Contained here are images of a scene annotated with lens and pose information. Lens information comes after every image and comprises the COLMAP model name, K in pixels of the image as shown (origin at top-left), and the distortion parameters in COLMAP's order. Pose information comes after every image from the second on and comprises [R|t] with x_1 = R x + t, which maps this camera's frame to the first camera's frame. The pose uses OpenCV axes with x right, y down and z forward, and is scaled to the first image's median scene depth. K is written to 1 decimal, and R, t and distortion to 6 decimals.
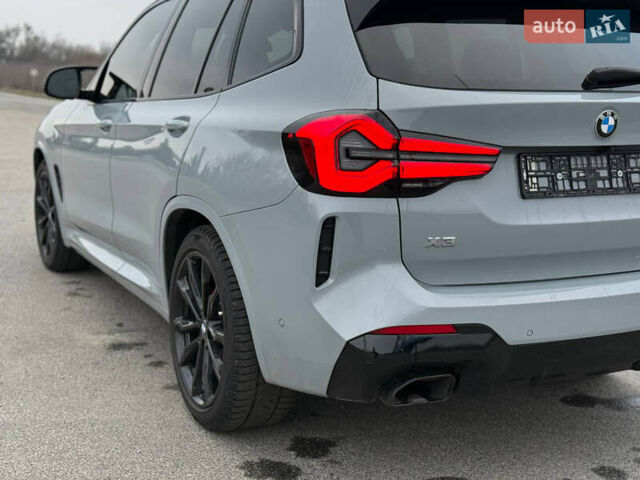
lens RADIAL K [[898.2, 0, 315.1], [0, 898.2, 242.5], [0, 0, 1]] dist [0.125174, 0.000000]
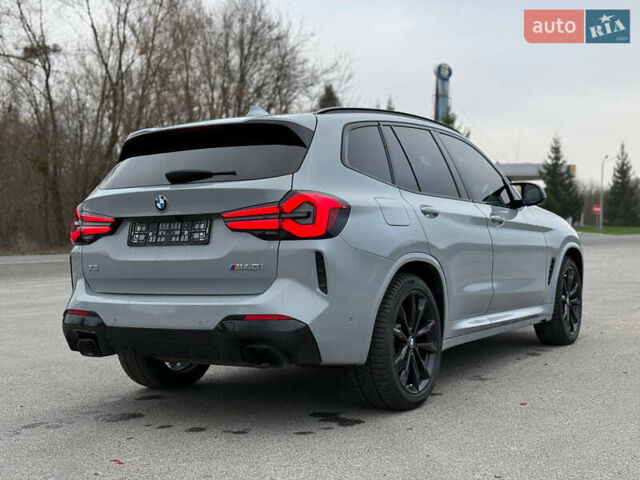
lens RADIAL K [[898.2, 0, 319.4], [0, 898.2, 233.9], [0, 0, 1]] dist [0.125174, 0.000000]
pose [[0.511925, -0.036715, -0.858245, 1.895178], [-0.109299, 0.988182, -0.107469, 0.075946], [0.852048, 0.148821, 0.501862, 0.404132]]
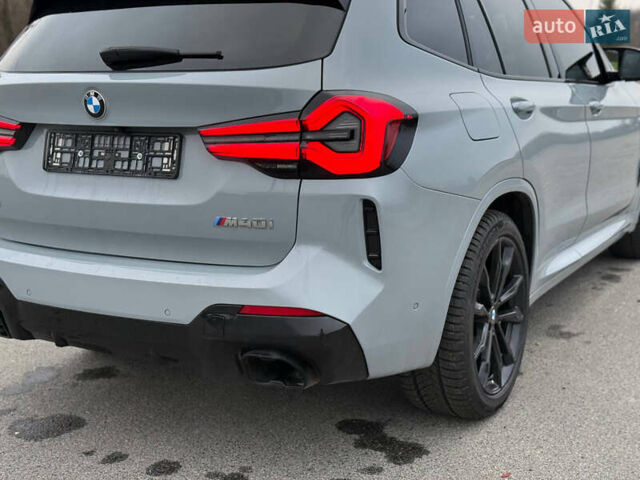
lens RADIAL K [[898.2, 0, 319.3], [0, 898.2, 236.9], [0, 0, 1]] dist [0.125174, 0.000000]
pose [[0.537678, 0.123505, -0.834055, 1.287706], [-0.113444, 0.990816, 0.073585, -0.085272], [0.835483, 0.055054, 0.546751, 0.655911]]
